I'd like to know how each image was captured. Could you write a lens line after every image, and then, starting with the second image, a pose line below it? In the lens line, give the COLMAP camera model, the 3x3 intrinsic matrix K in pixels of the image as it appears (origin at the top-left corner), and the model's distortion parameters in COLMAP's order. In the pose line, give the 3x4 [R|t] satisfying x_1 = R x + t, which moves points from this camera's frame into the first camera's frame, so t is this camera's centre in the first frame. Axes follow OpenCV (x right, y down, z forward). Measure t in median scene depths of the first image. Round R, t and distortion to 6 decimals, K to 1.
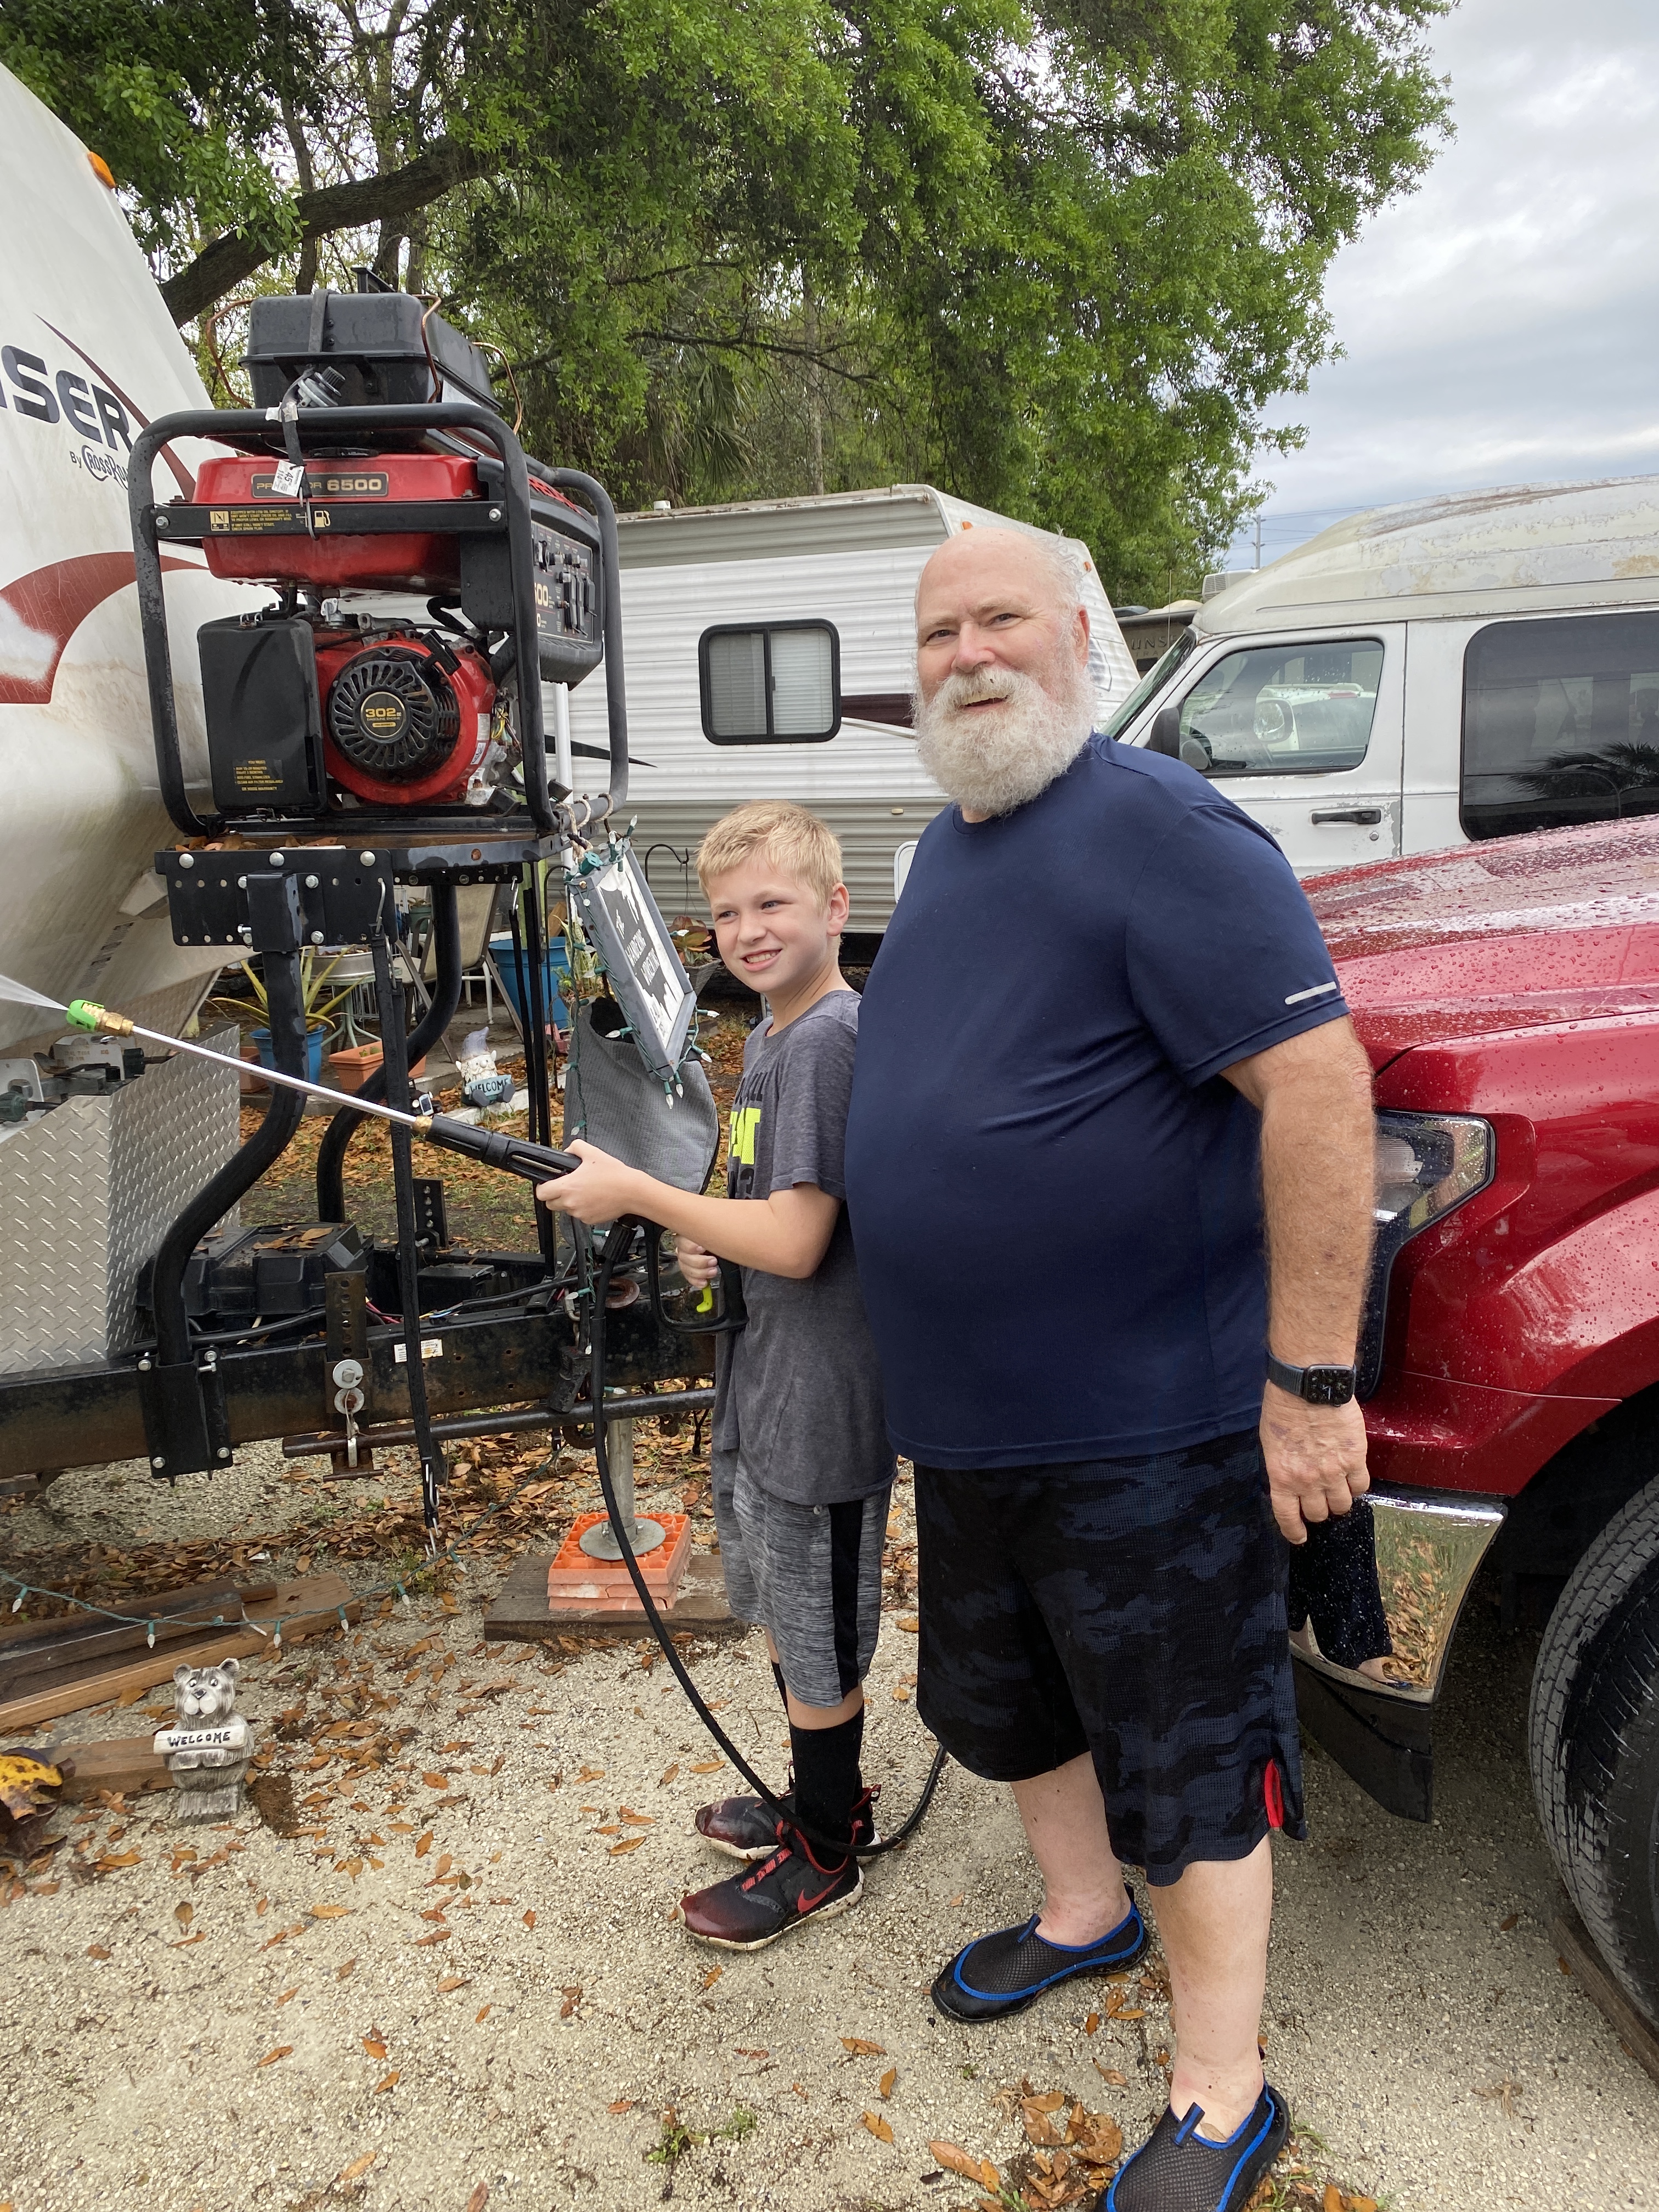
lens RADIAL K [[1676.8, 0, 828.0], [0, 1676.8, 1103.8], [0, 0, 1]] dist [0.000163, 0.003093]
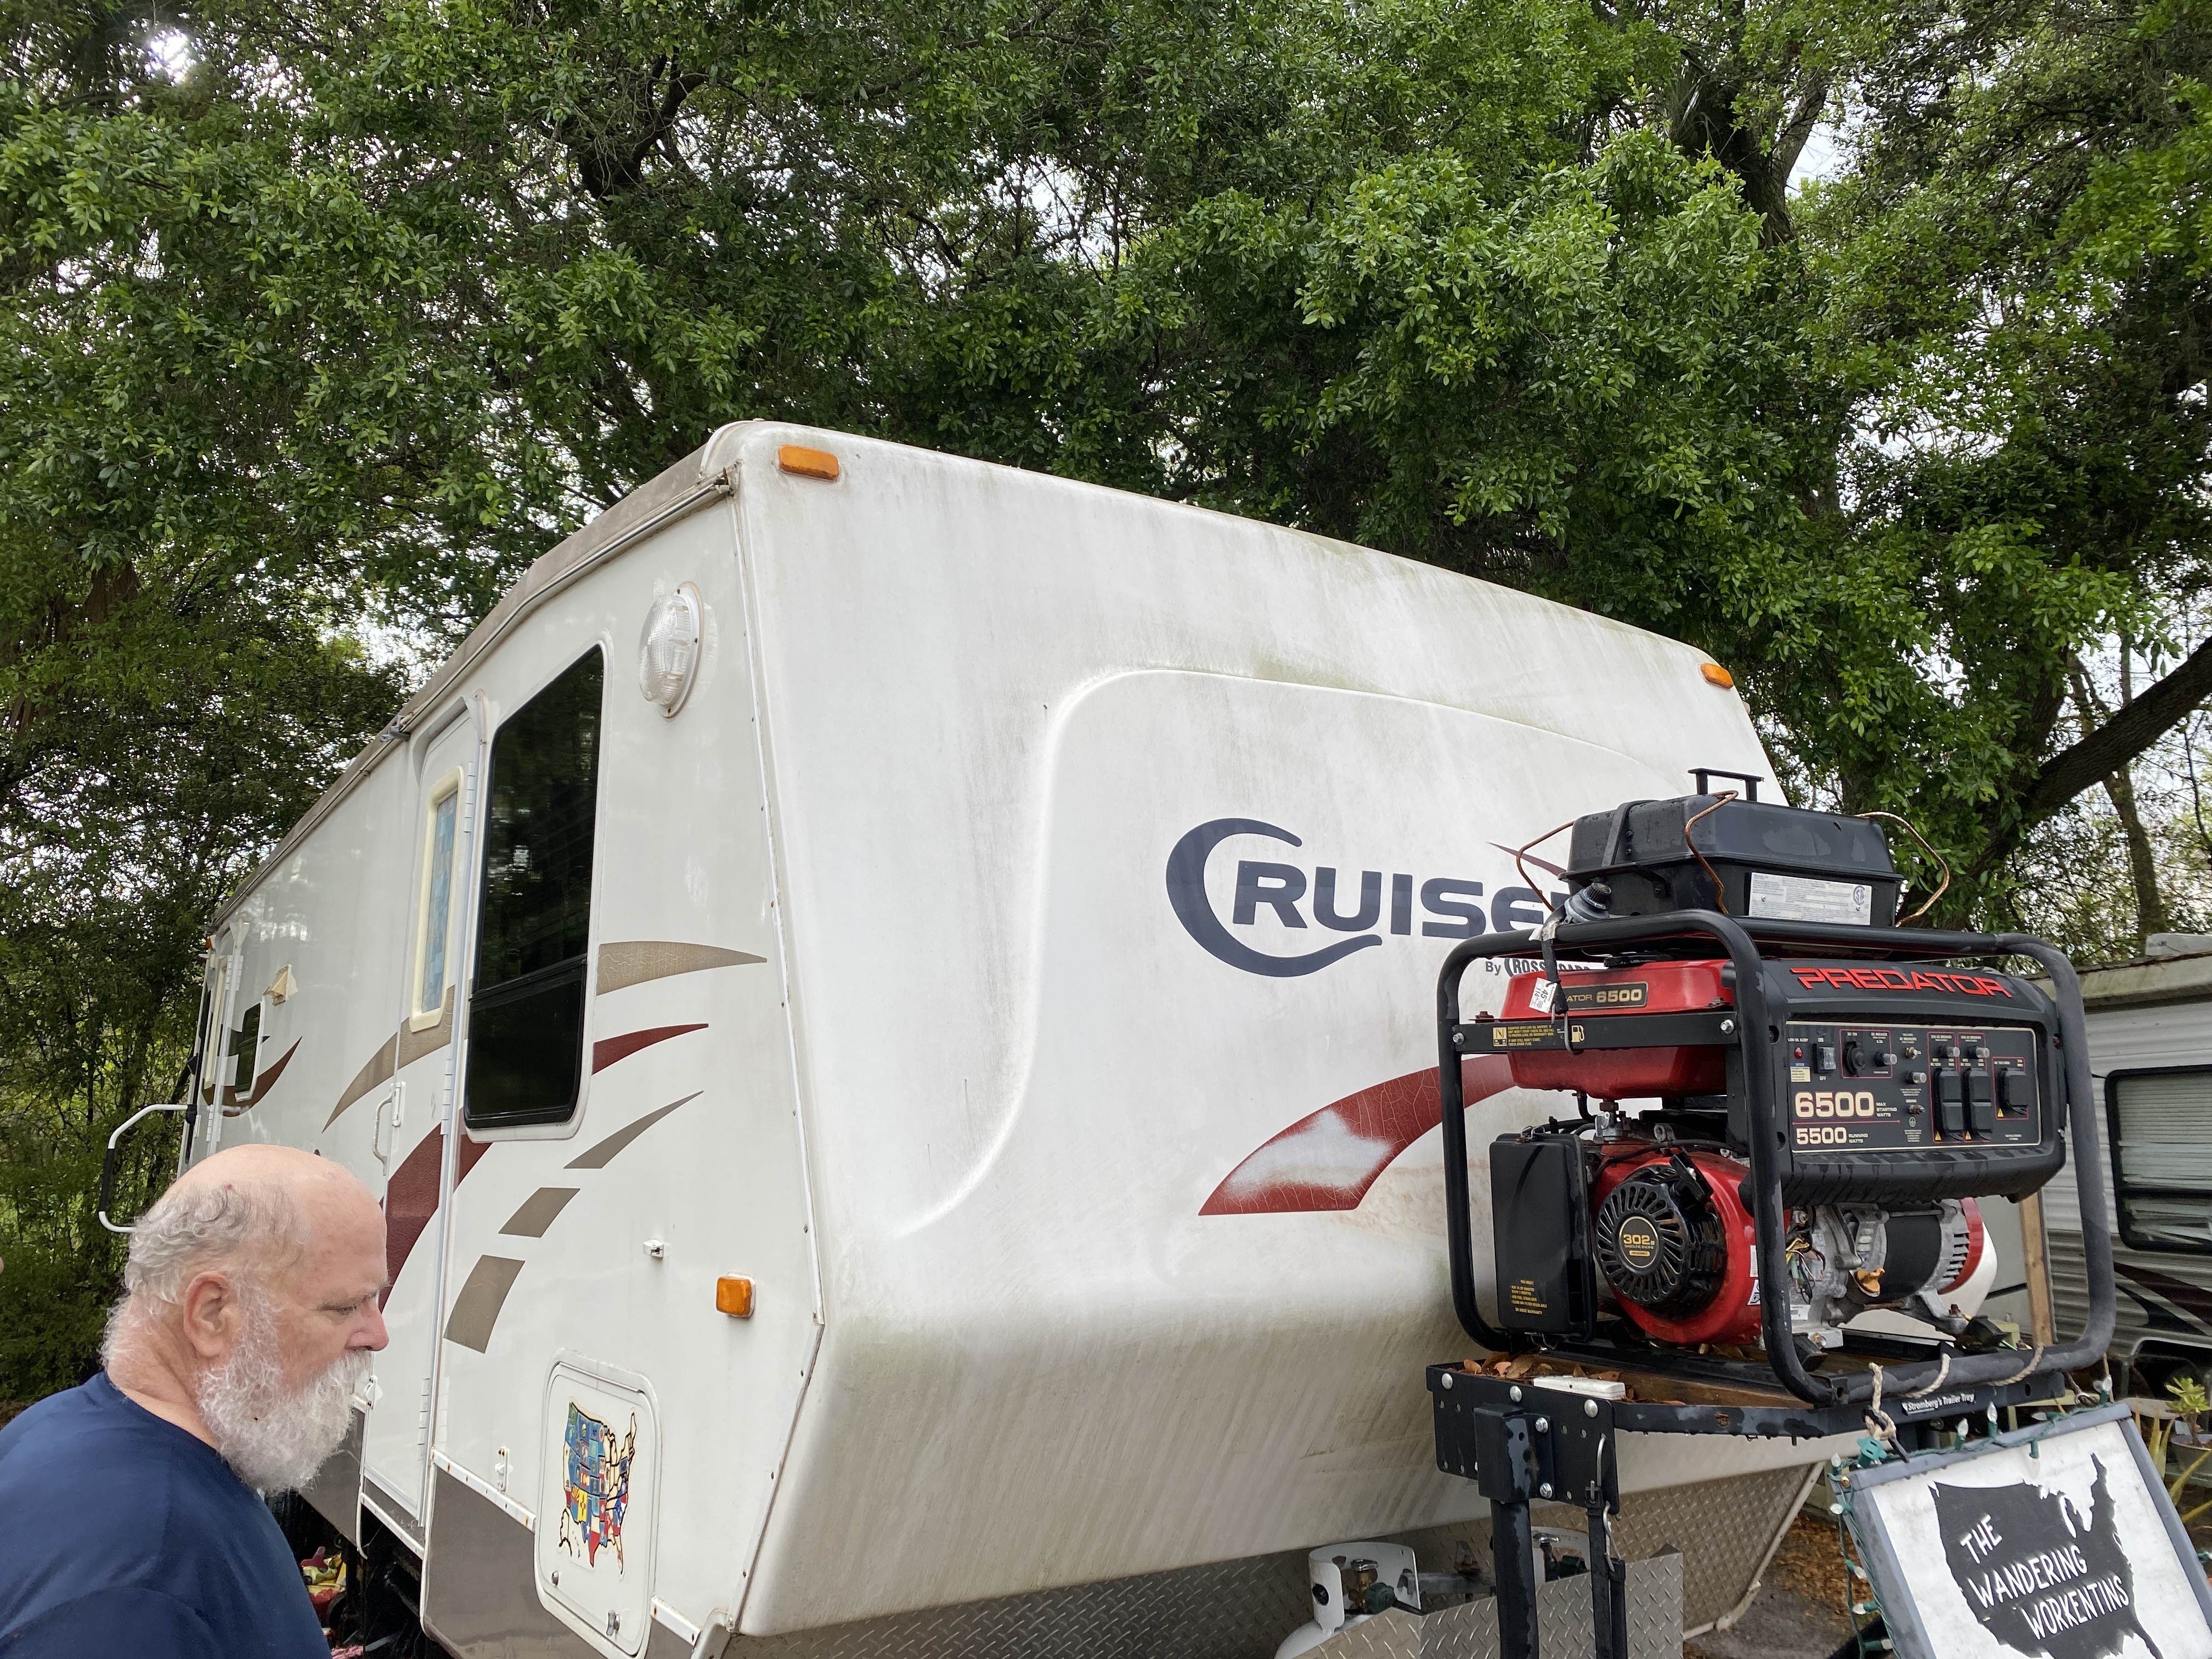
lens RADIAL K [[1676.8, 0, 1104.9], [0, 1676.8, 828.4], [0, 0, 1]] dist [0.000163, 0.003093]
pose [[0.566543, -0.121278, -0.815059, 0.325318], [-0.193908, 0.941714, -0.274908, -0.140059], [0.800892, 0.313794, 0.510005, 0.254093]]
